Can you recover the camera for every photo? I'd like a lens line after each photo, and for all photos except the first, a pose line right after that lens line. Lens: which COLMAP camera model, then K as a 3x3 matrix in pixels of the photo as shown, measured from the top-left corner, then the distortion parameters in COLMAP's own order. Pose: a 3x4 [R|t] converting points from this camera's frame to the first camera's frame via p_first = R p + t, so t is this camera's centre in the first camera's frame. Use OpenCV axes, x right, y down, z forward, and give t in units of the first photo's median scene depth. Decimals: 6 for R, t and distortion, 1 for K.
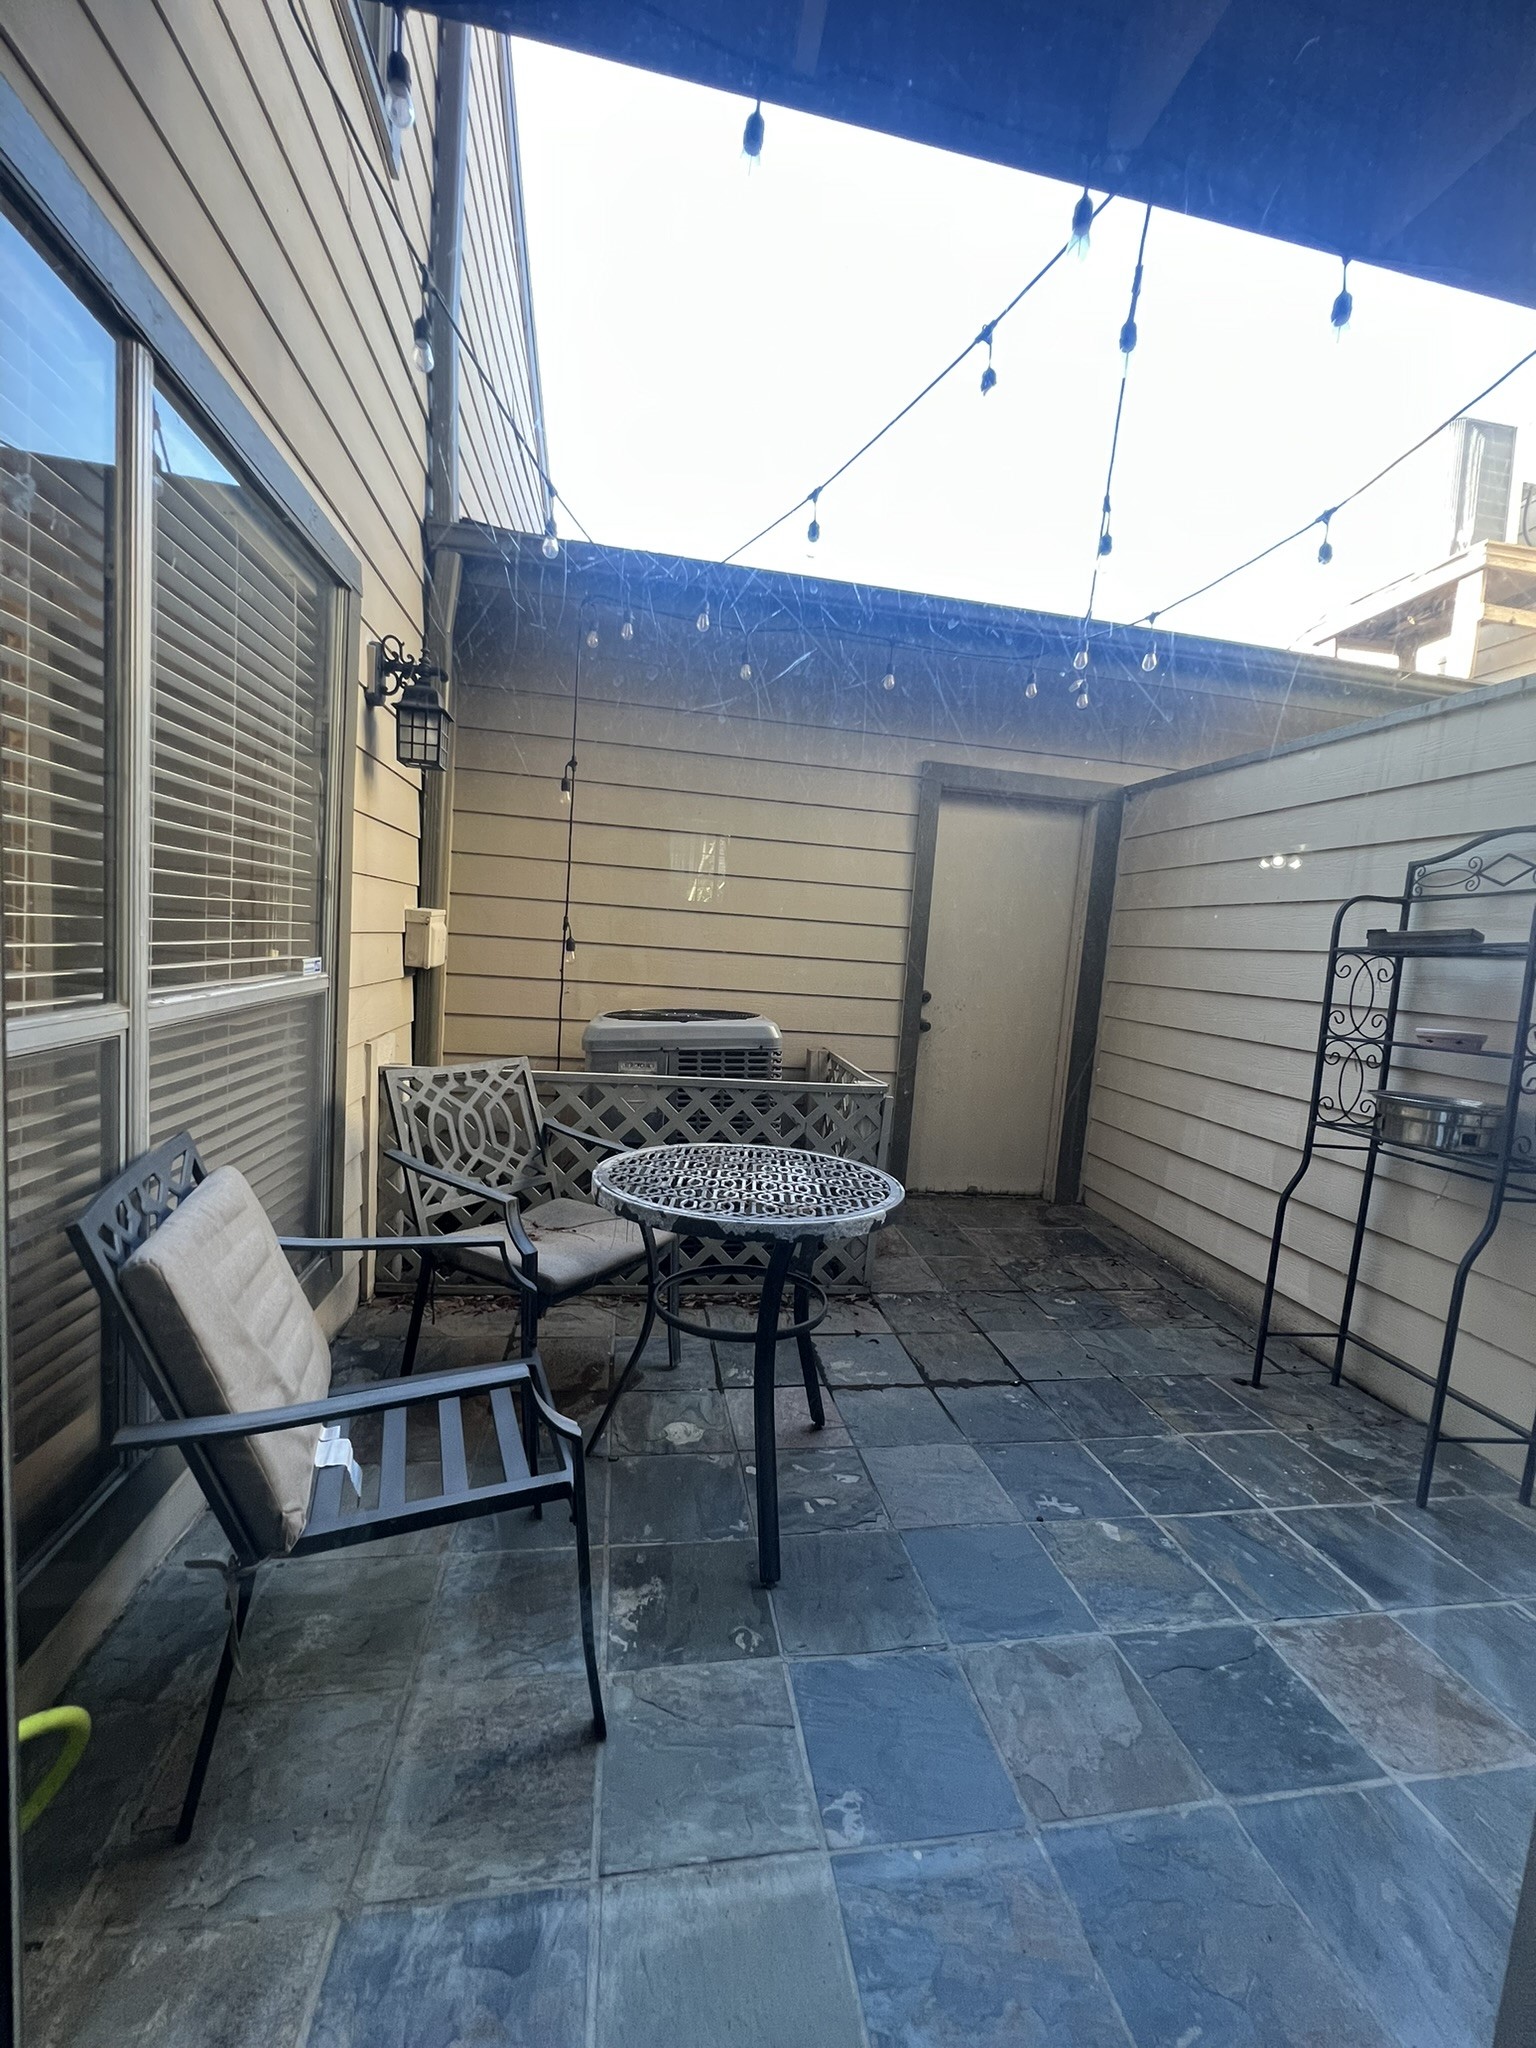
lens RADIAL K [[814.5, 0, 768.0], [0, 814.5, 1024.0], [0, 0, 1]] dist [-0.001288, -0.000038]
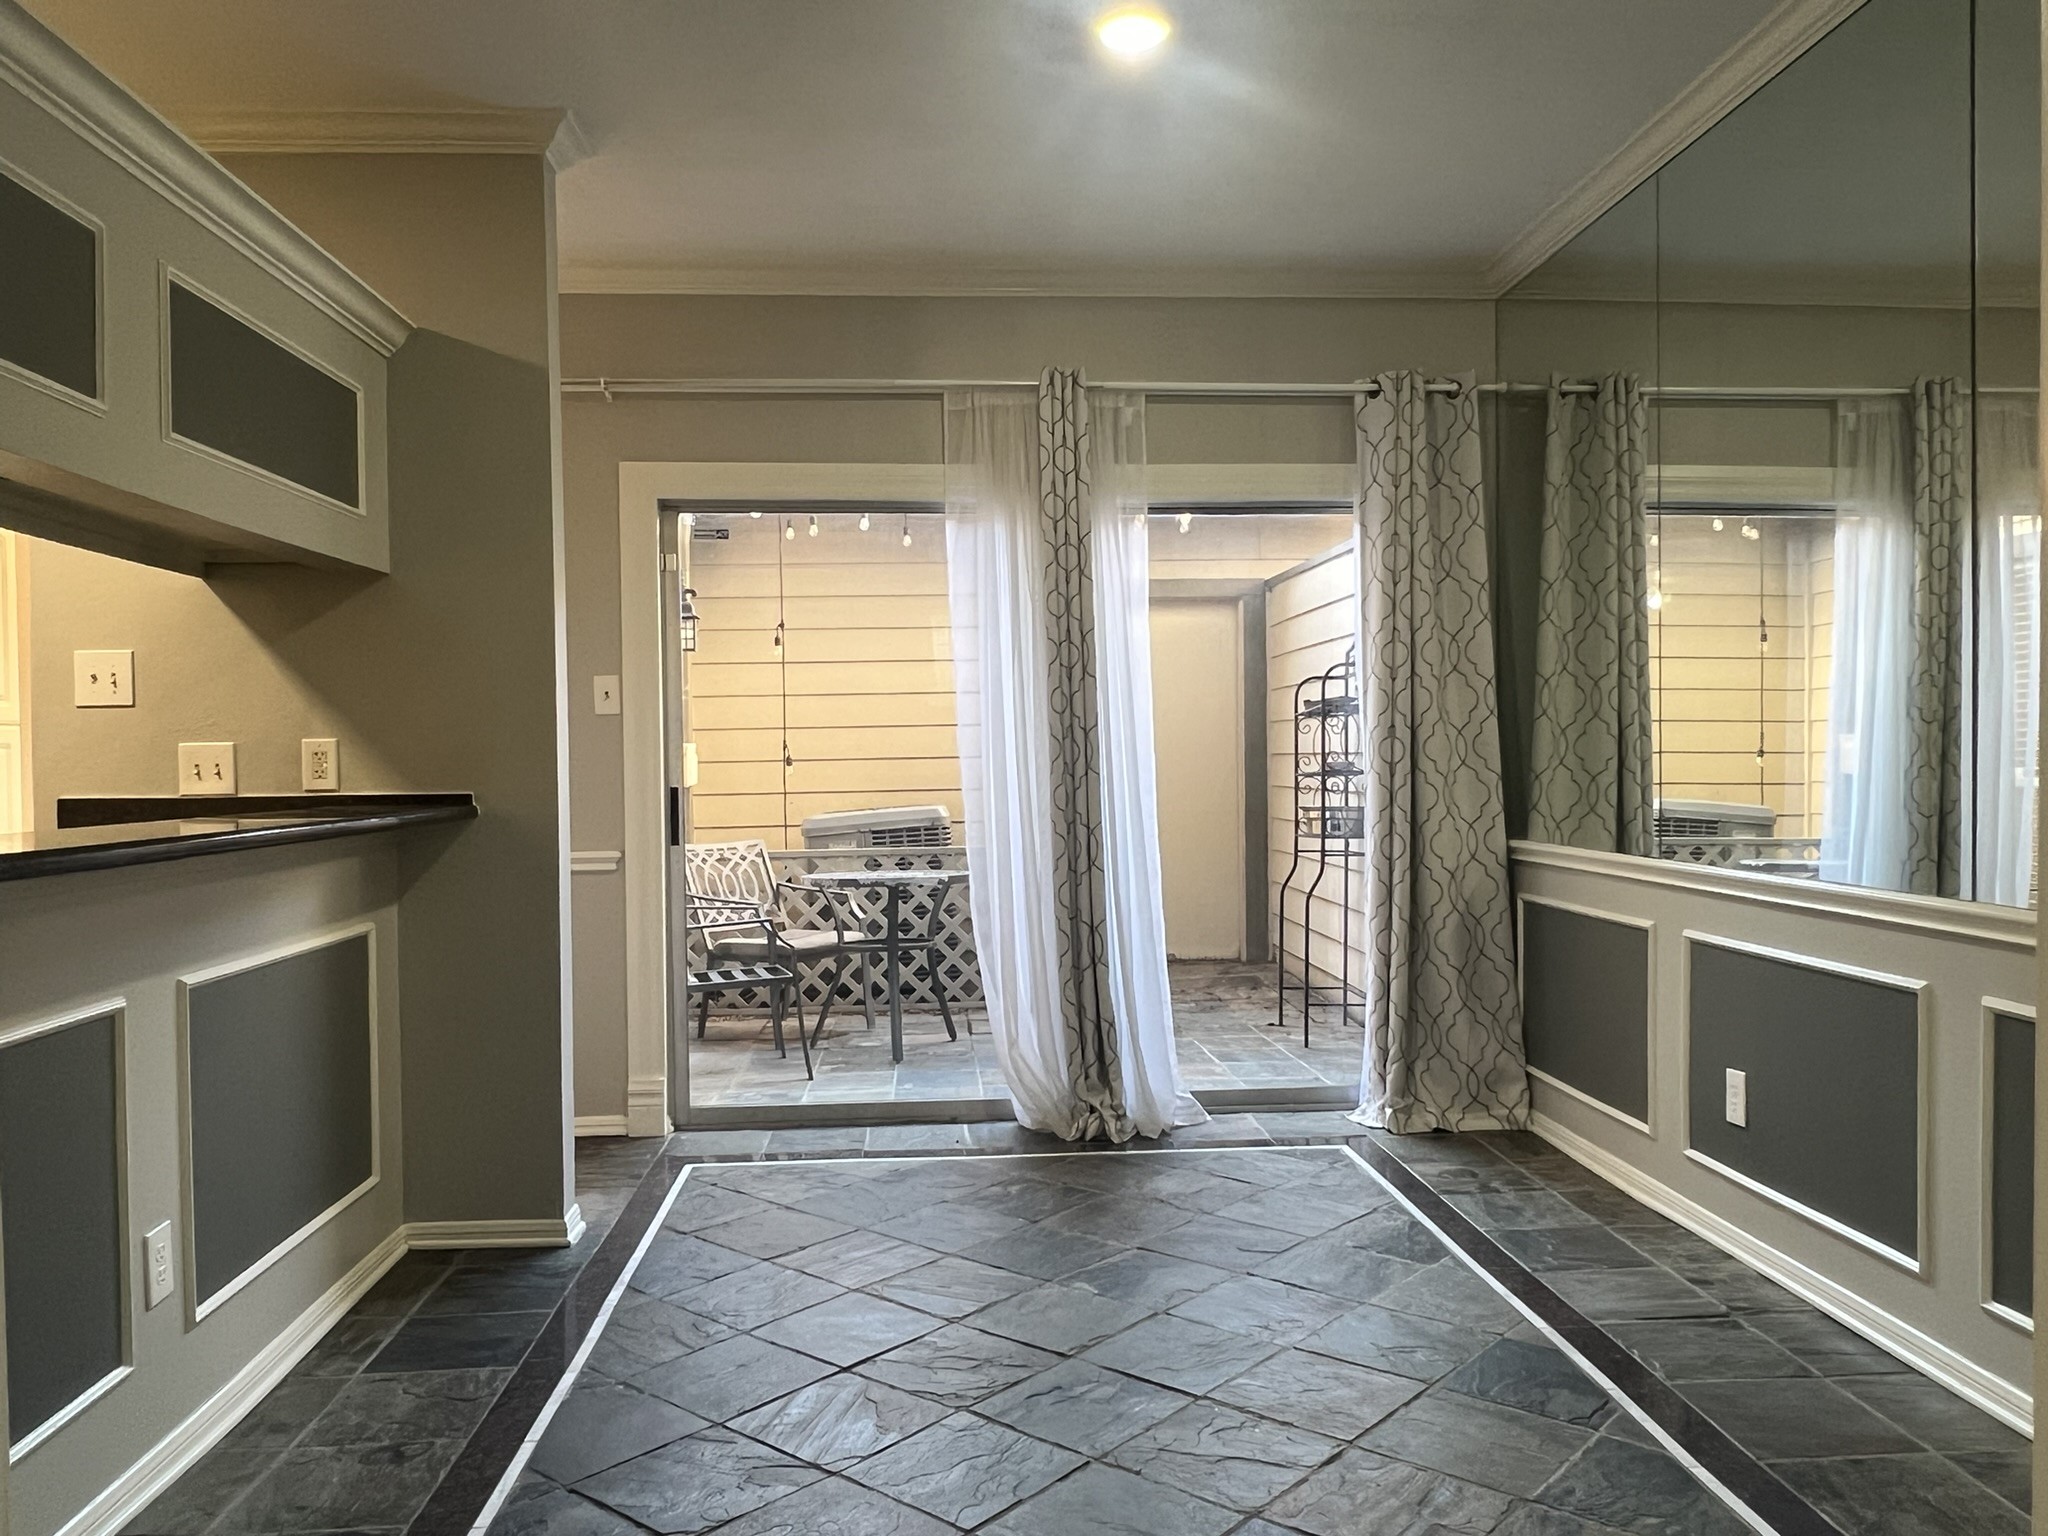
lens RADIAL K [[1626.4, 0, 1024.0], [0, 1626.4, 768.0], [0, 0, 1]] dist [0.067695, -0.000050]
pose [[0.989875, -0.088558, -0.110925, 0.445996], [0.077467, 0.991907, -0.100598, 0.218414], [0.118936, 0.090986, 0.988724, -1.634835]]
